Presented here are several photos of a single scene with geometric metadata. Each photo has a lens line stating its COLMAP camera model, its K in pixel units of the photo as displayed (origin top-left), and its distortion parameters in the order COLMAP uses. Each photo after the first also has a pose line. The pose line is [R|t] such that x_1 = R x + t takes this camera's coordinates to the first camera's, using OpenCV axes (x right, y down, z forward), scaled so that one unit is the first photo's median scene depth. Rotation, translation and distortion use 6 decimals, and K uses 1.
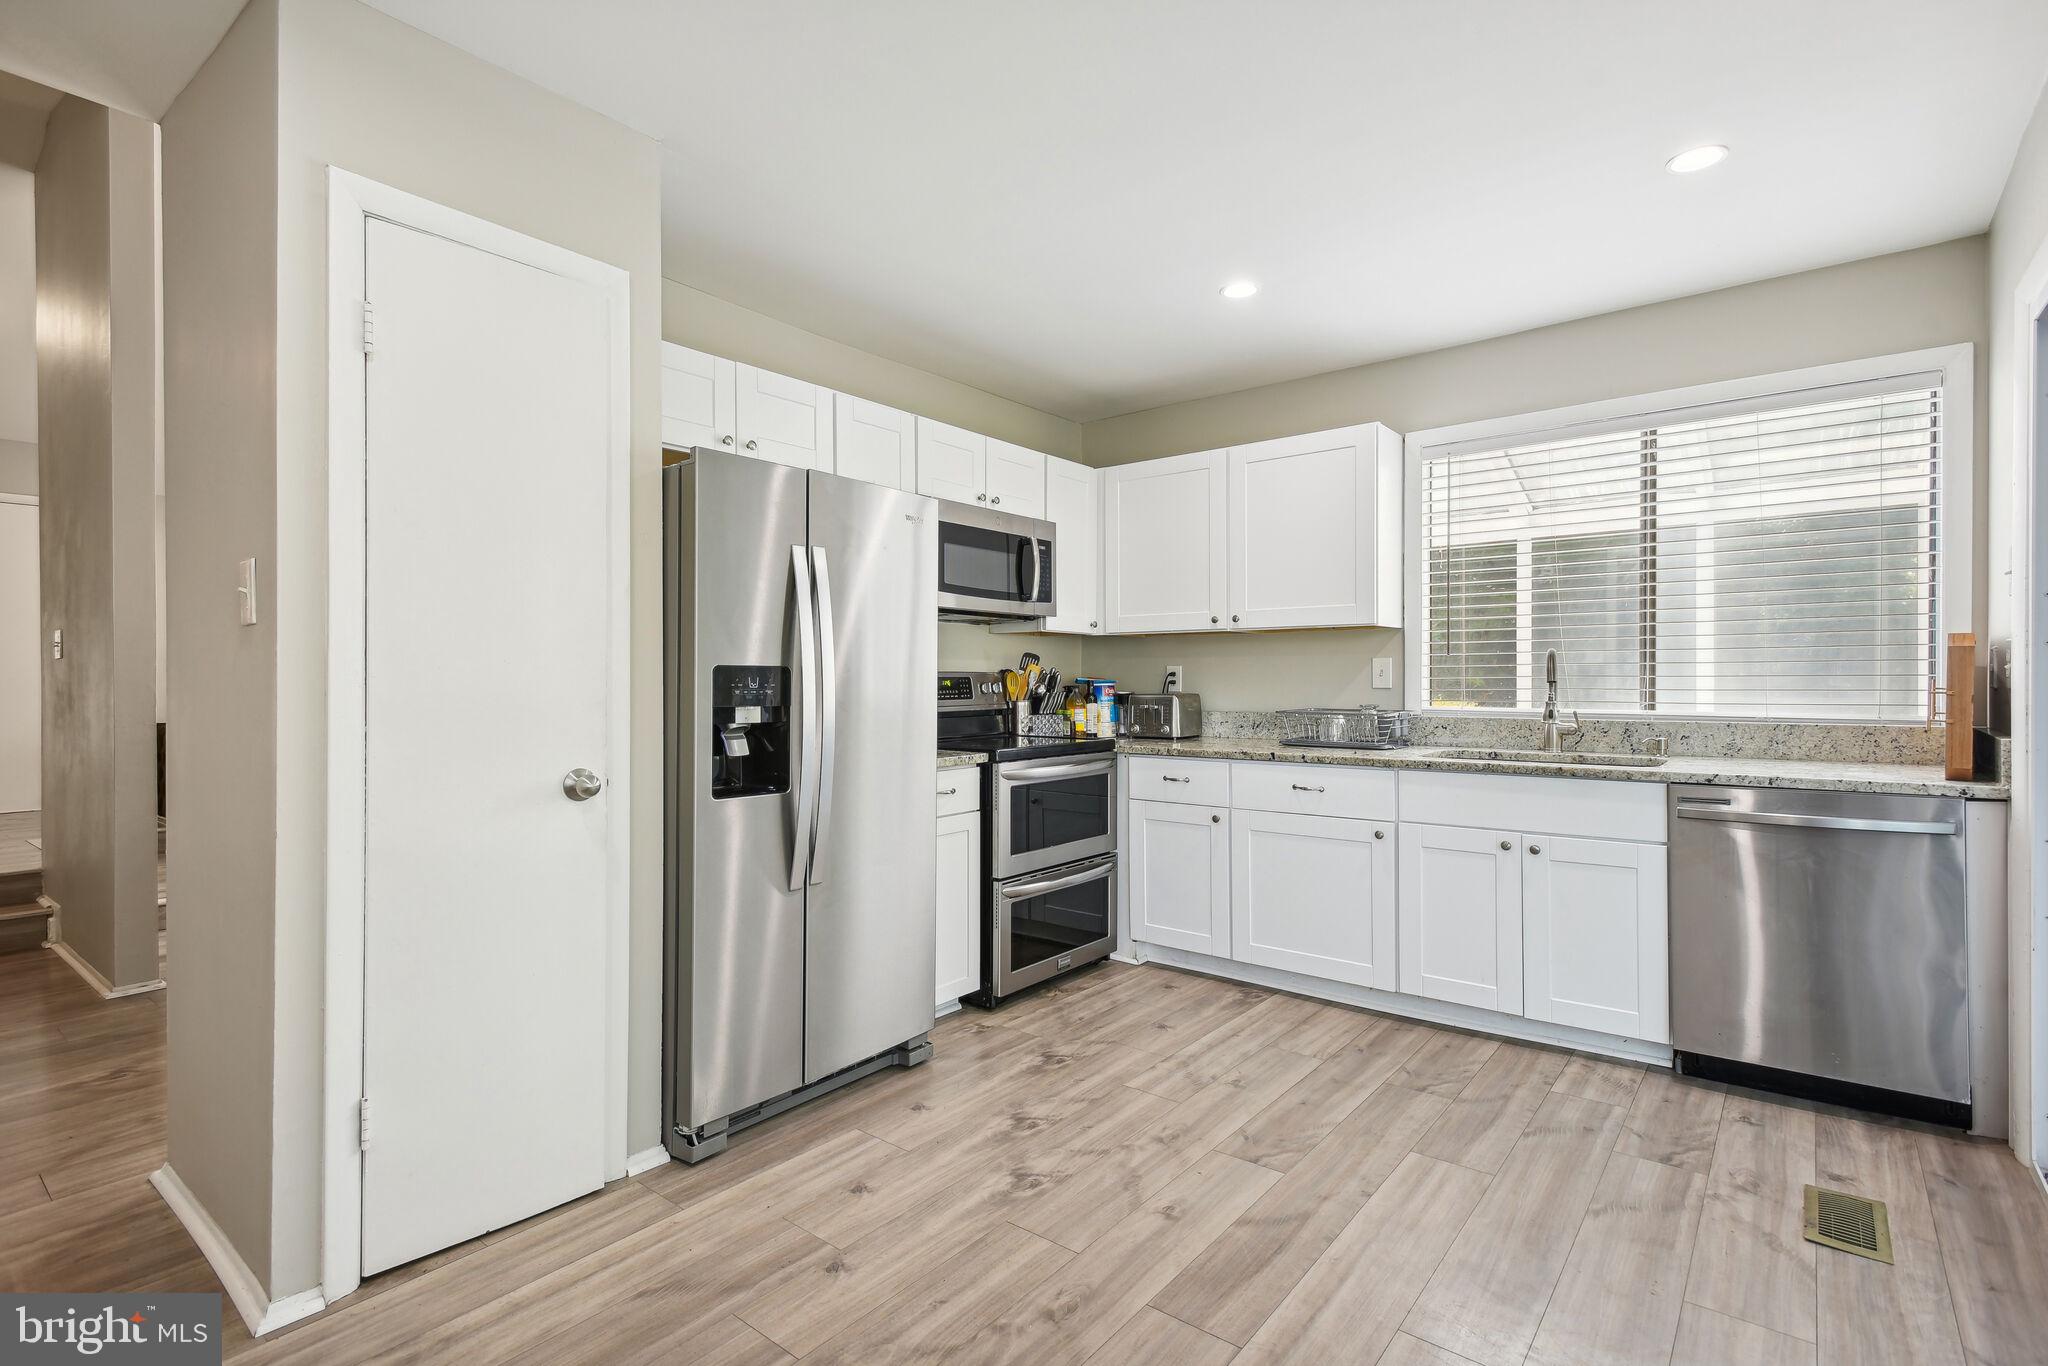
lens RADIAL K [[995.3, 0, 1021.9], [0, 995.3, 684.2], [0, 0, 1]] dist [-0.038109, 0.003145]
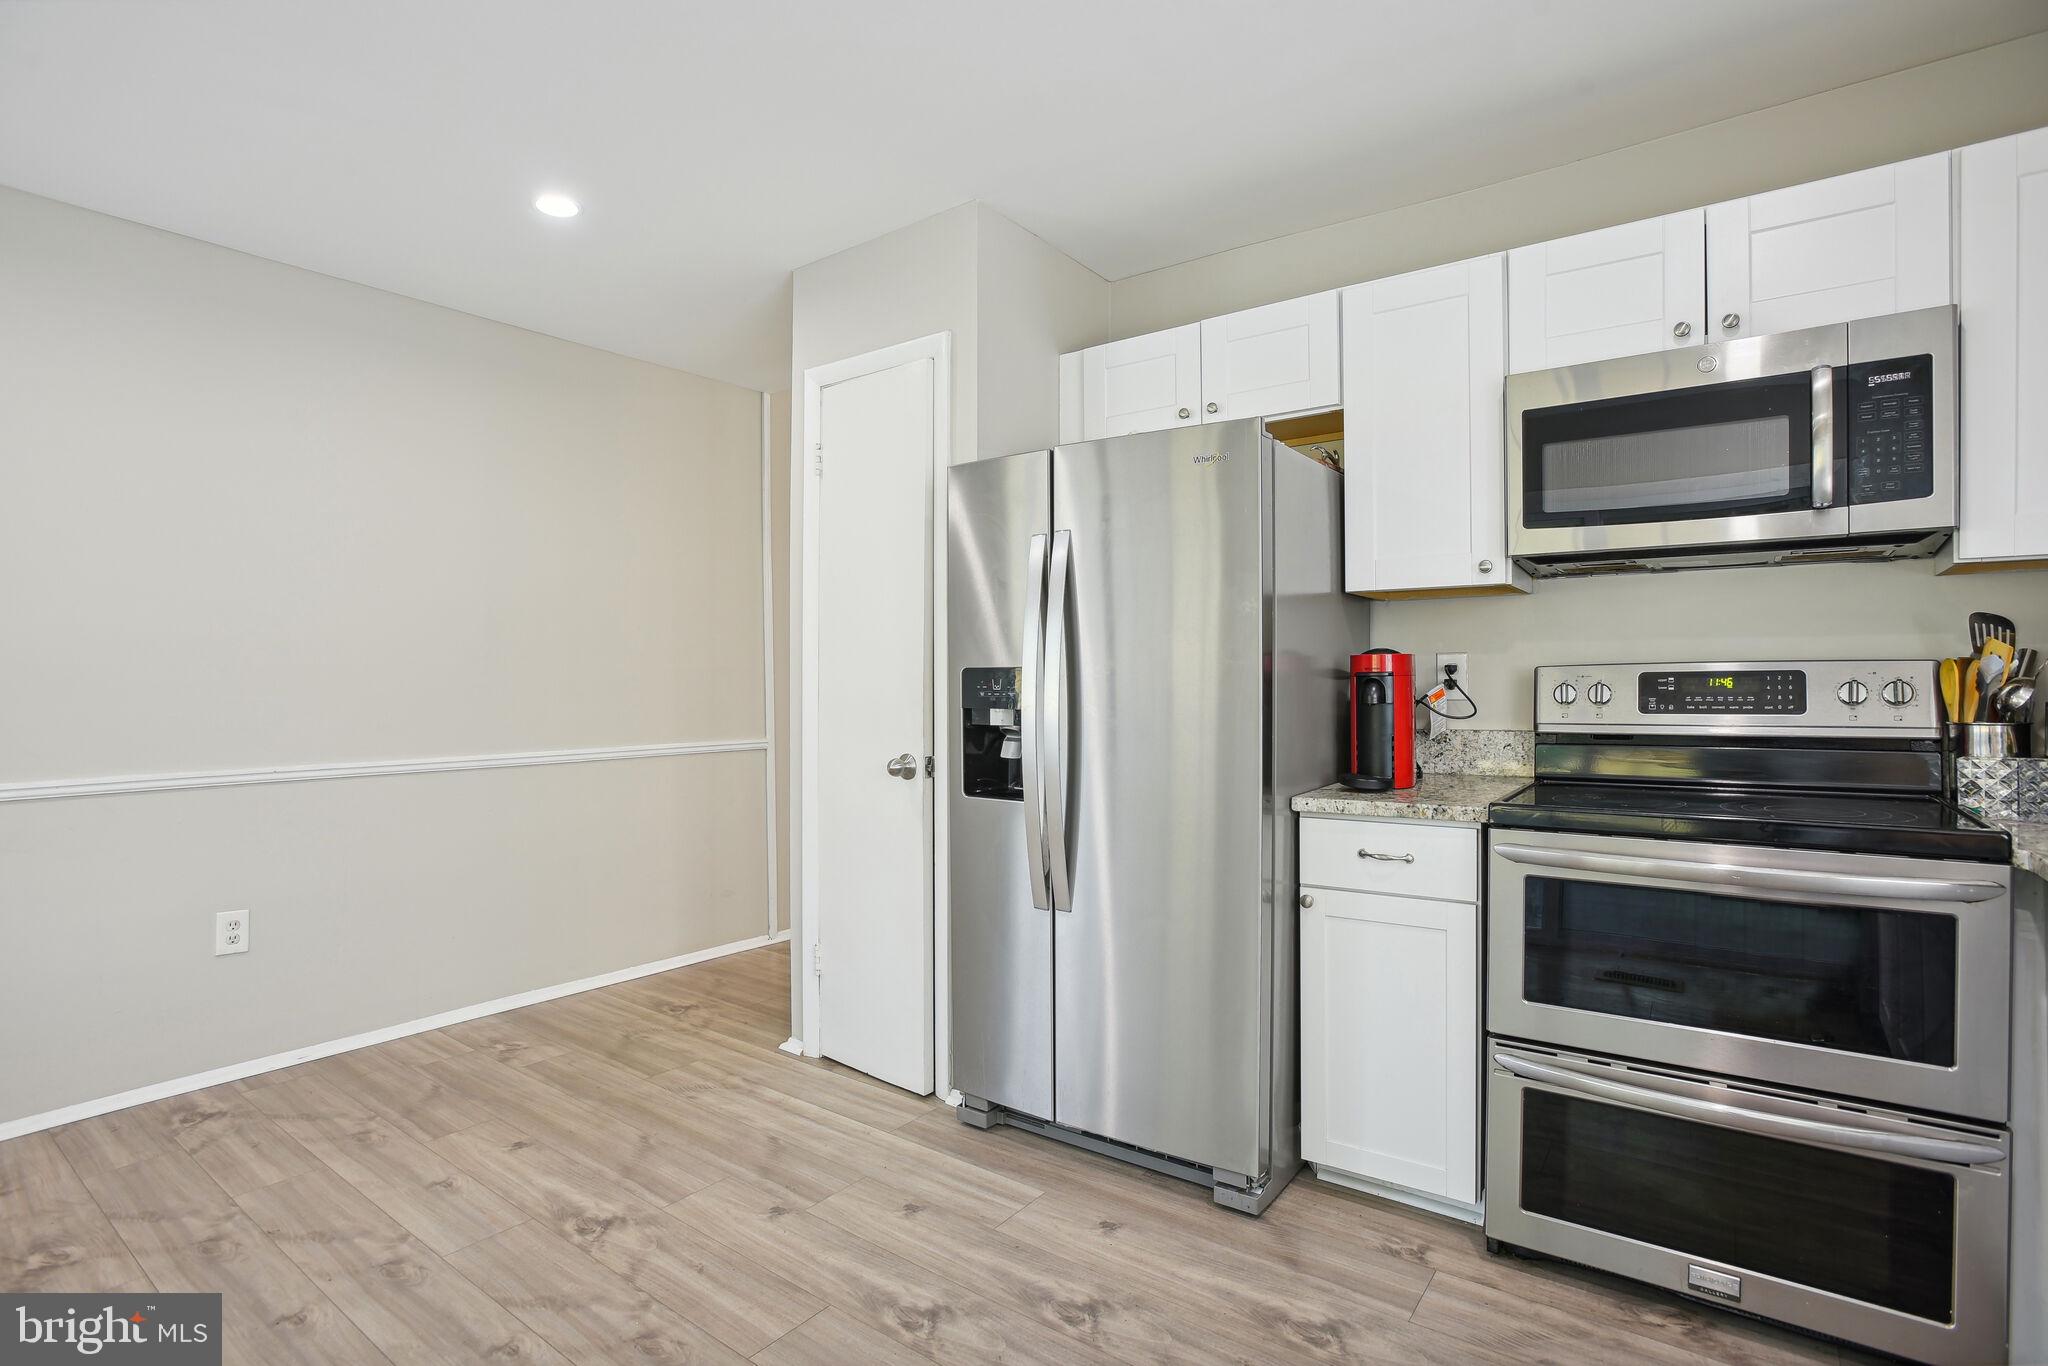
lens RADIAL K [[995.3, 0, 1009.2], [0, 995.3, 691.9], [0, 0, 1]] dist [-0.038109, 0.003145]
pose [[0.010842, 0.013580, -0.999849, 0.694592], [0.002781, 0.999904, 0.013611, -0.007327], [0.999937, -0.002928, 0.010804, 0.944749]]
